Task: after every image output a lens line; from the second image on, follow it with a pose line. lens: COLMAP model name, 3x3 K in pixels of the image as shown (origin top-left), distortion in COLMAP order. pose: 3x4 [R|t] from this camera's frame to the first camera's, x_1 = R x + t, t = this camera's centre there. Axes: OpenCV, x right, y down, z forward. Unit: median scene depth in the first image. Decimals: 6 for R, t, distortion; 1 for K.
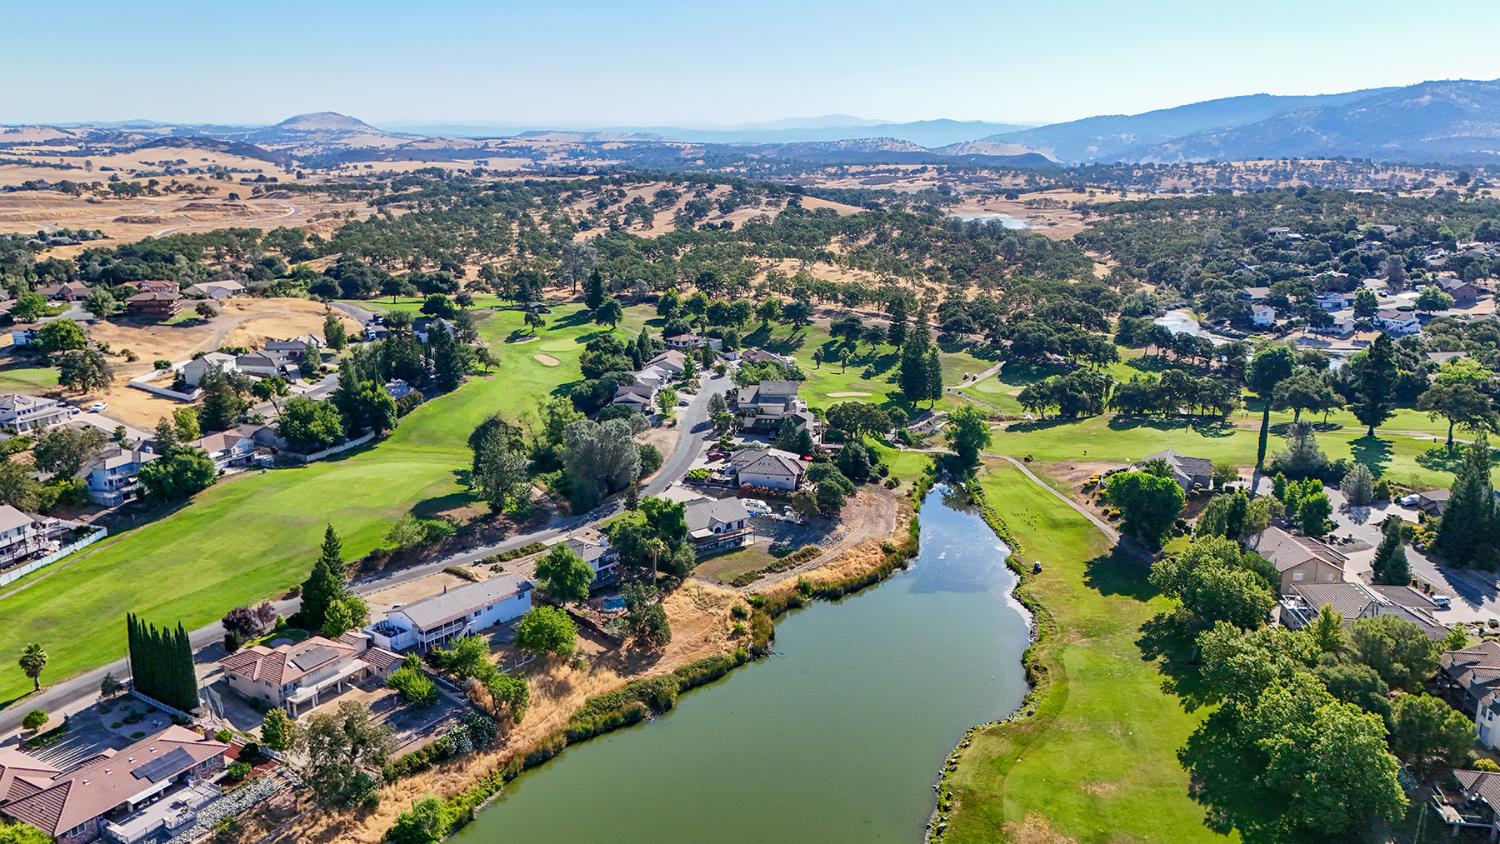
lens RADIAL K [[1076.6, 0, 747.4], [0, 1076.6, 437.1], [0, 0, 1]] dist [0.084039, -0.068832]
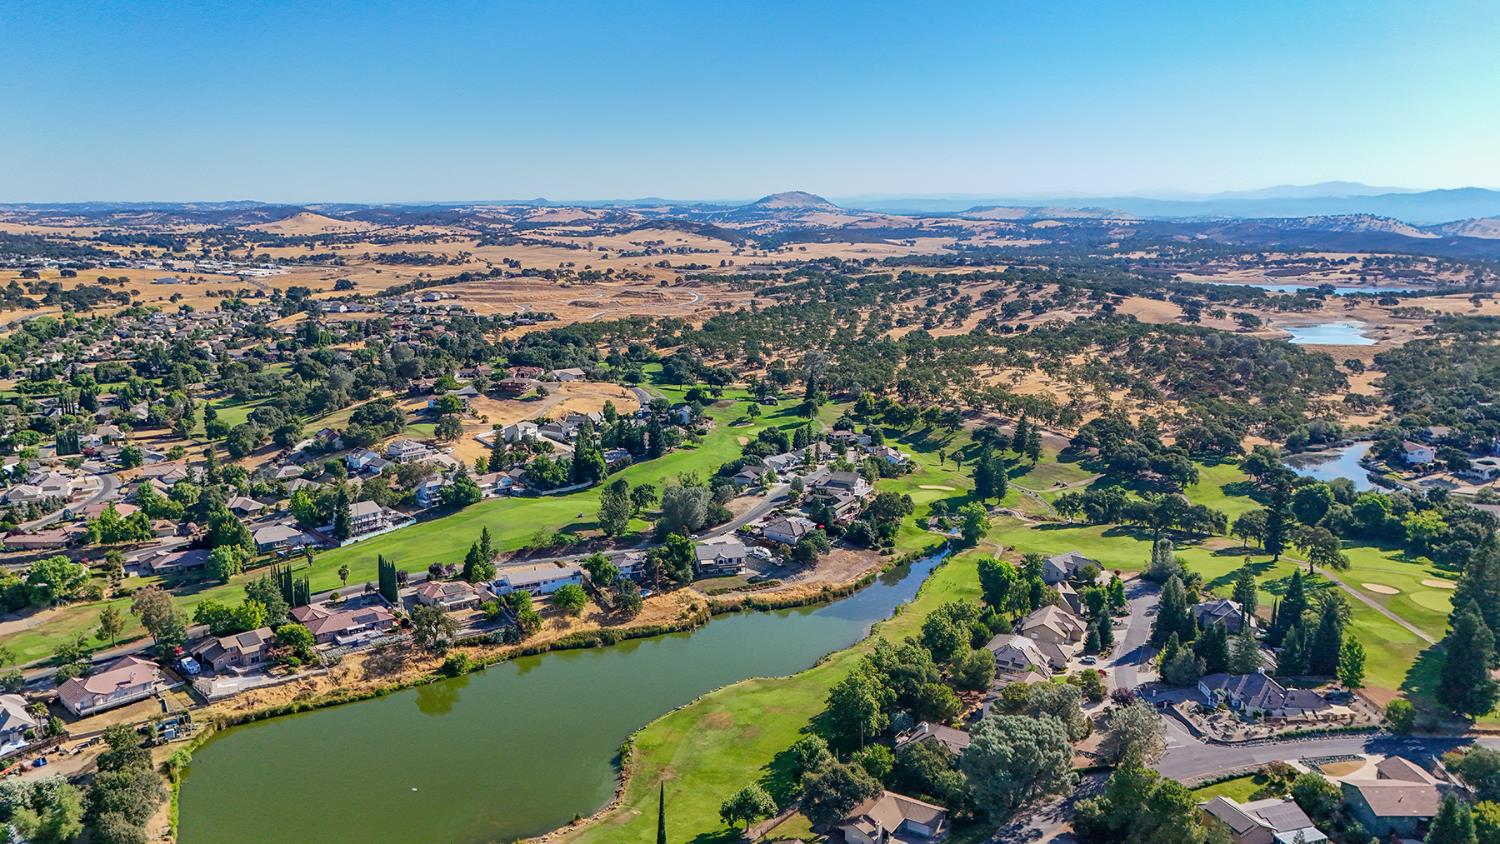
lens RADIAL K [[1093.2, 0, 750.0], [0, 1093.2, 422.0], [0, 0, 1]] dist [0.109990, -0.130981]
pose [[0.919688, 0.075386, -0.385346, 0.340838], [-0.104810, 0.992920, -0.055899, -0.018054], [0.378403, 0.091798, 0.921078, -0.271511]]
